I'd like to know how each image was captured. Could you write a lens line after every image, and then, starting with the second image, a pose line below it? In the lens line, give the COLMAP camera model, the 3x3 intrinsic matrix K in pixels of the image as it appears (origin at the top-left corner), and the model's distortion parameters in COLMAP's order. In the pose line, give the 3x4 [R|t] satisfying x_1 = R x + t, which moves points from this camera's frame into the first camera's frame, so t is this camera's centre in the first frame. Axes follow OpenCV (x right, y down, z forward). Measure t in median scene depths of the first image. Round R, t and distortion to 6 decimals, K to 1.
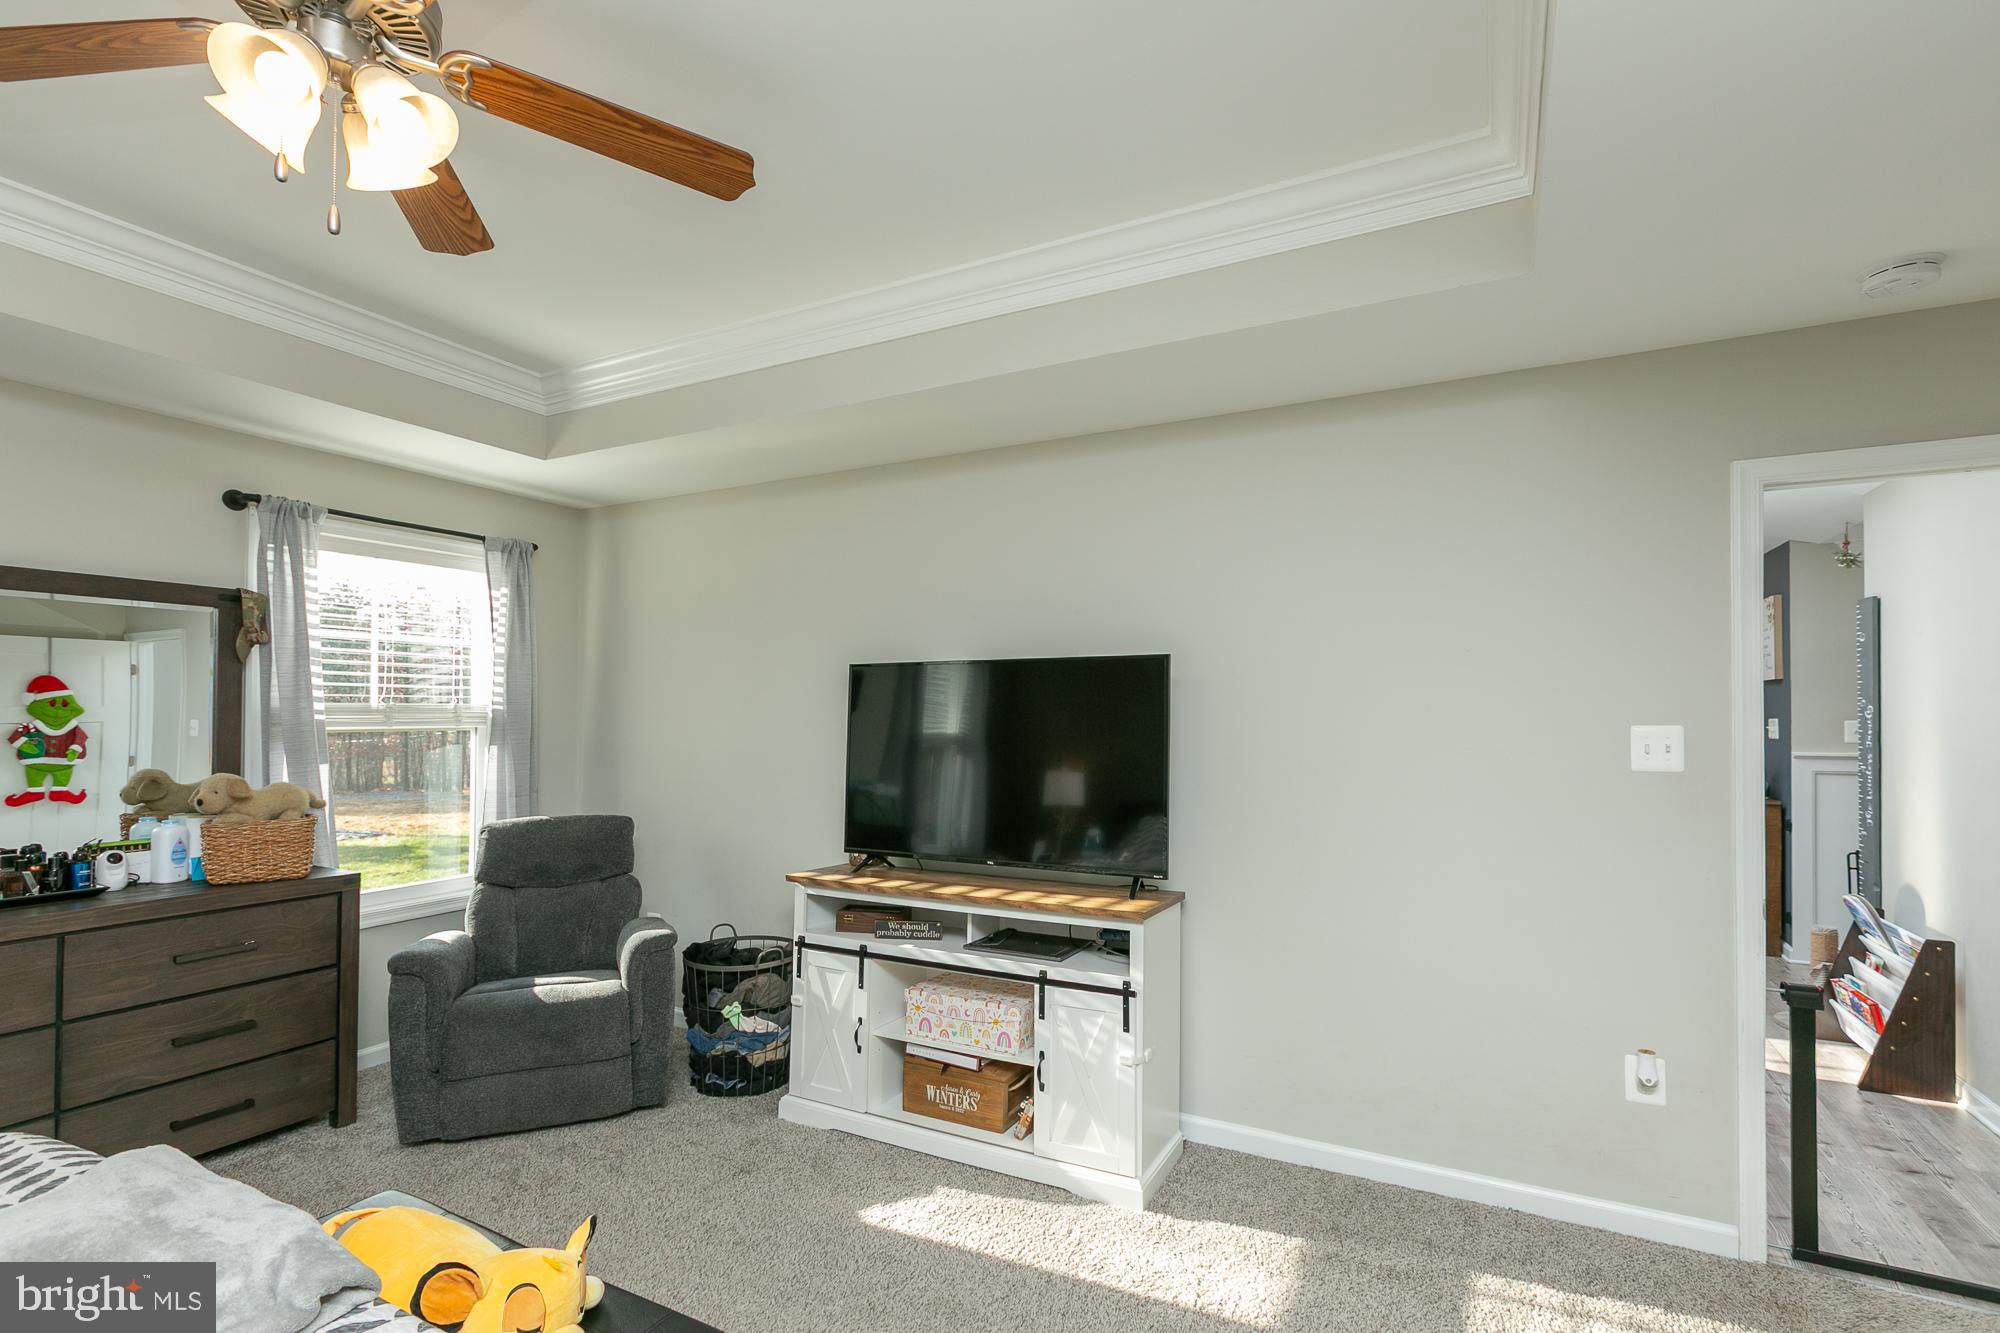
lens RADIAL K [[909.5, 0, 1006.6], [0, 909.5, 703.3], [0, 0, 1]] dist [0.000901, -0.000978]
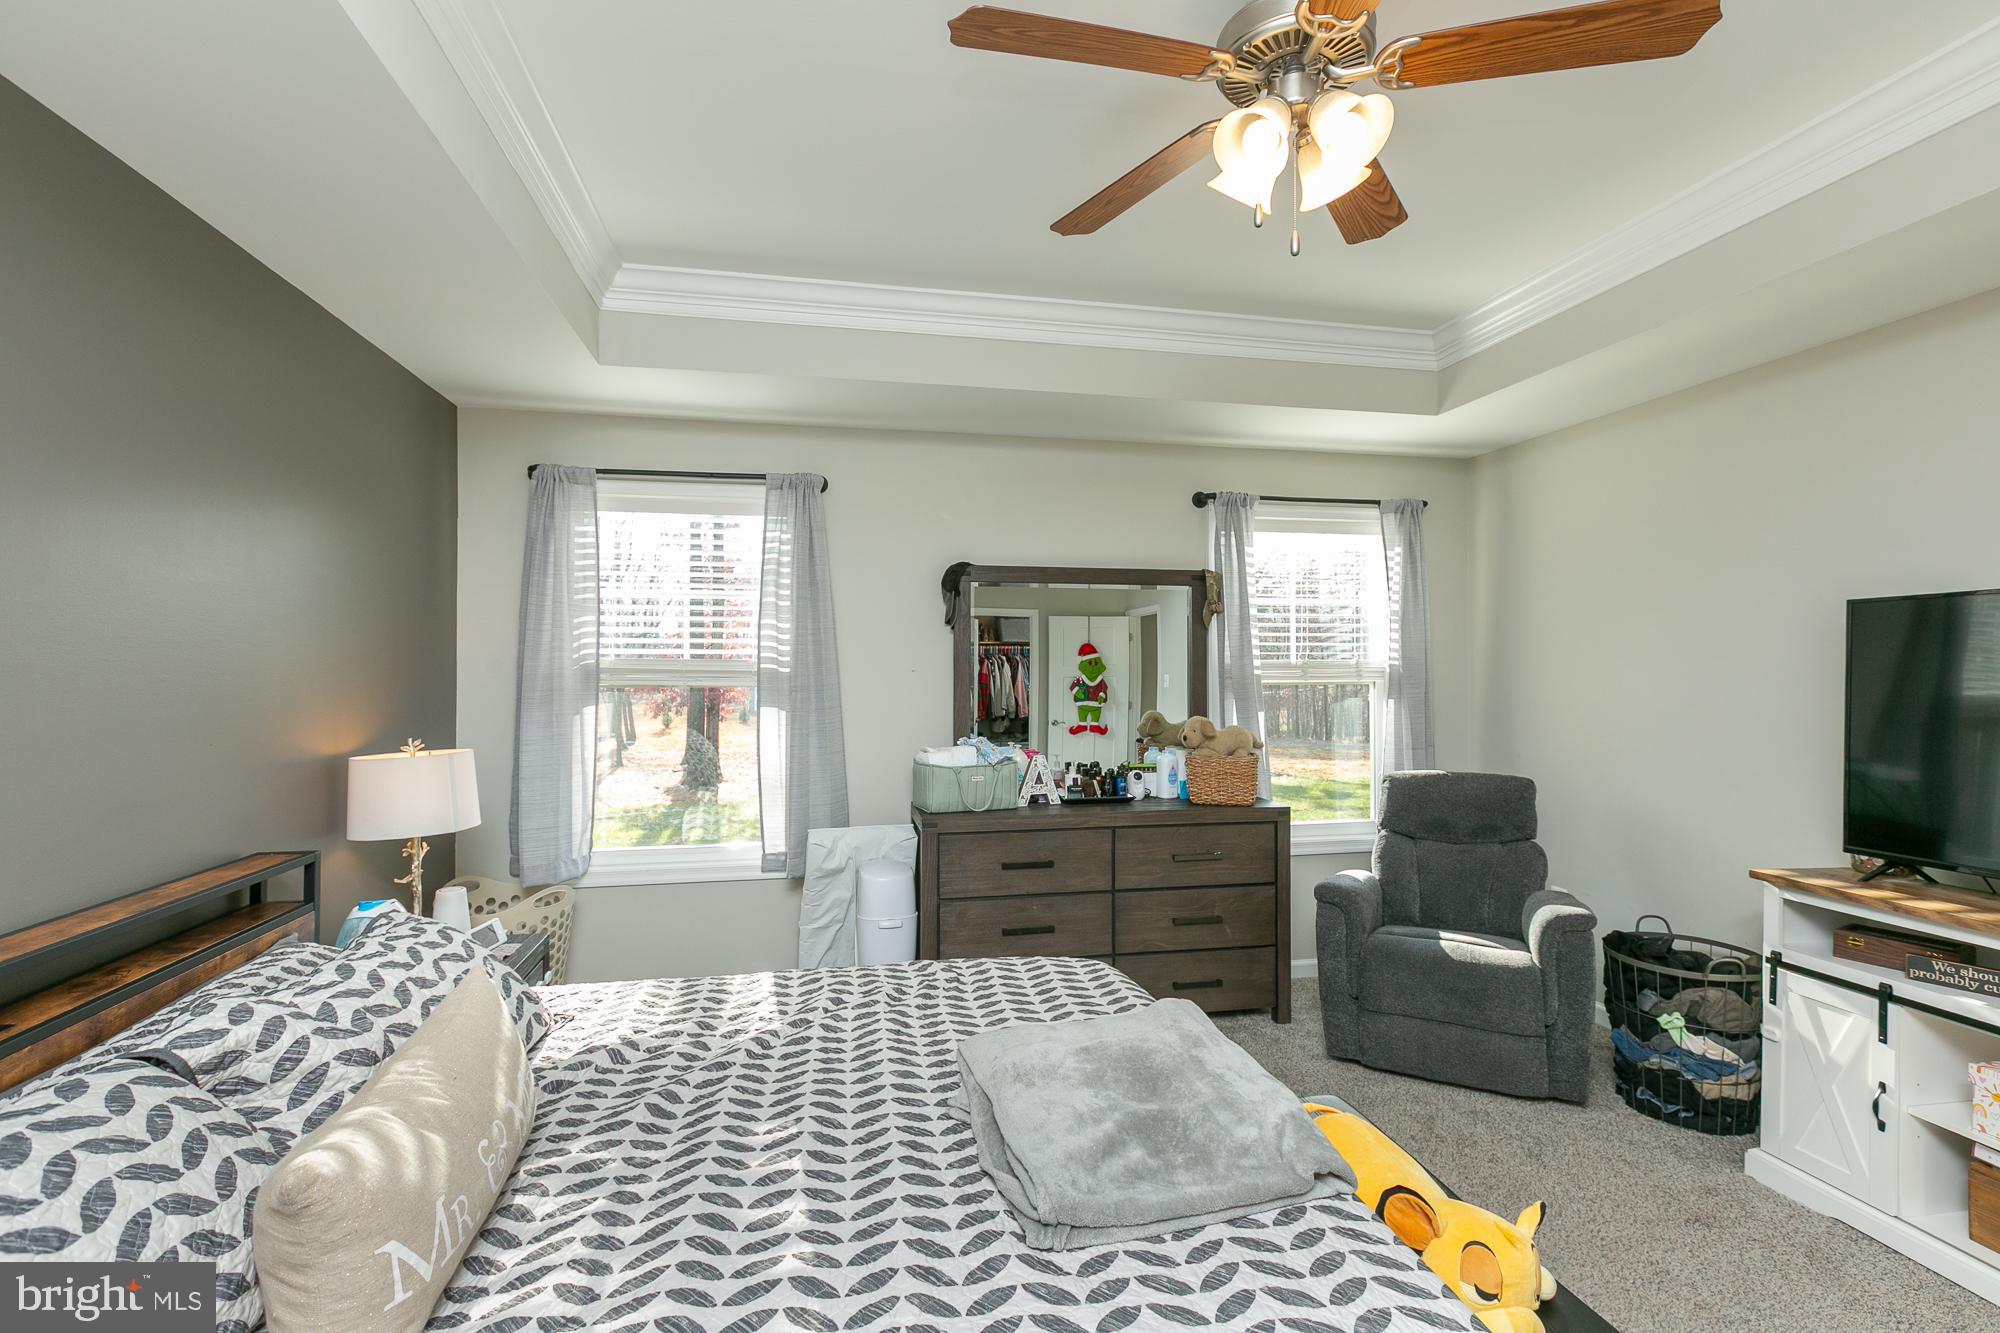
lens RADIAL K [[921.7, 0, 1005.6], [0, 921.7, 655.8], [0, 0, 1]] dist [-0.000805, -0.000502]
pose [[0.624113, -0.015474, -0.781181, -0.018931], [0.013542, 0.999868, -0.008987, 0.000425], [0.781217, -0.004970, 0.624240, -0.008656]]
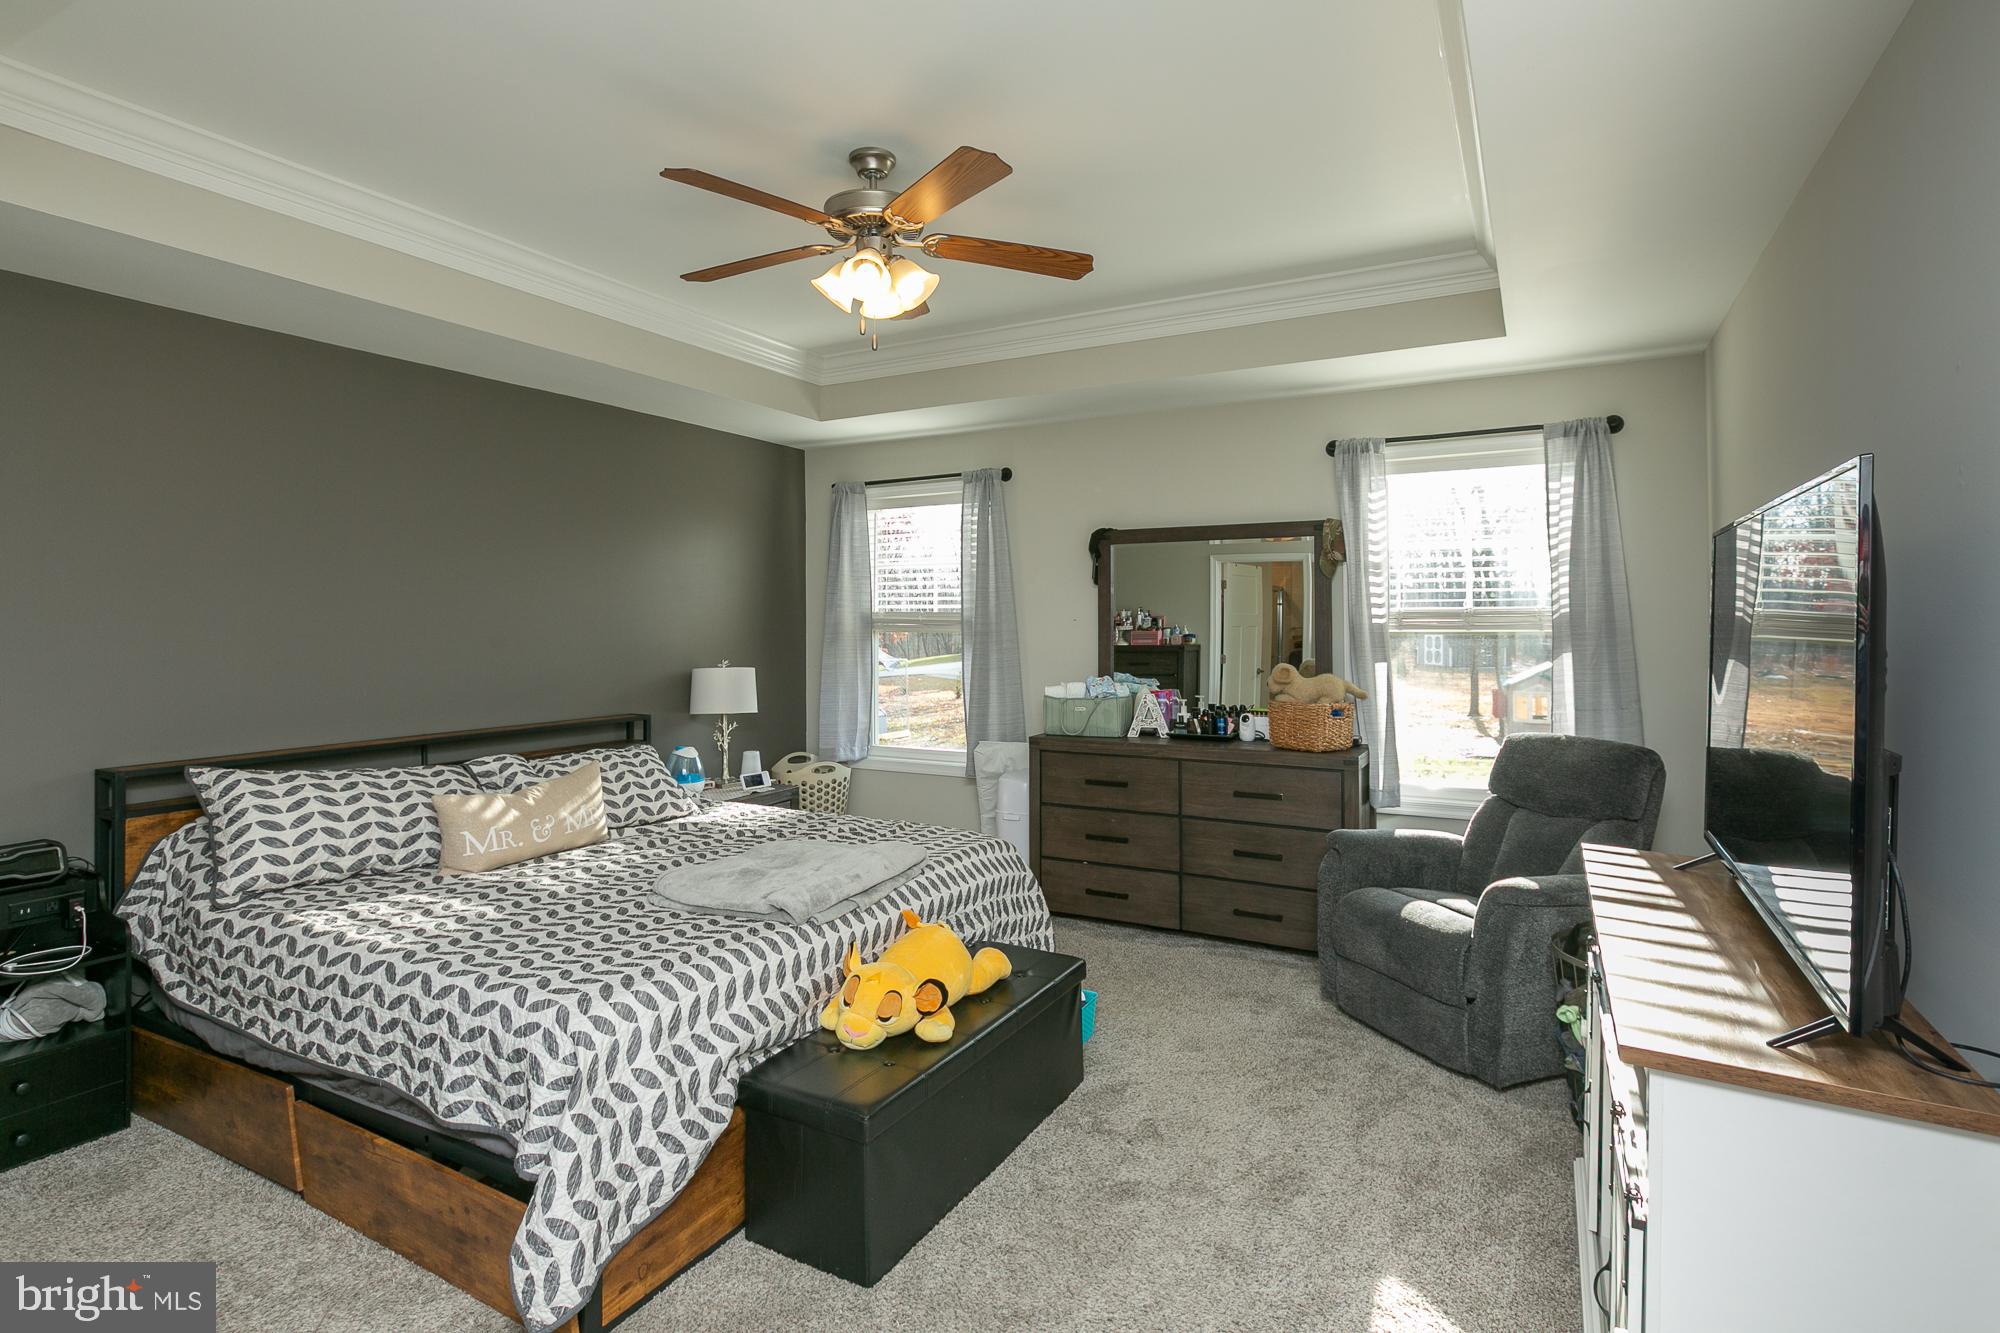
lens RADIAL K [[983.5, 0, 998.4], [0, 983.5, 617.9], [0, 0, 1]] dist [0.001174, 0.000096]
pose [[-0.024164, -0.006362, -0.999688, 0.455618], [0.015820, 0.999852, -0.006746, 0.010934], [0.999583, -0.015978, -0.024060, 0.496967]]
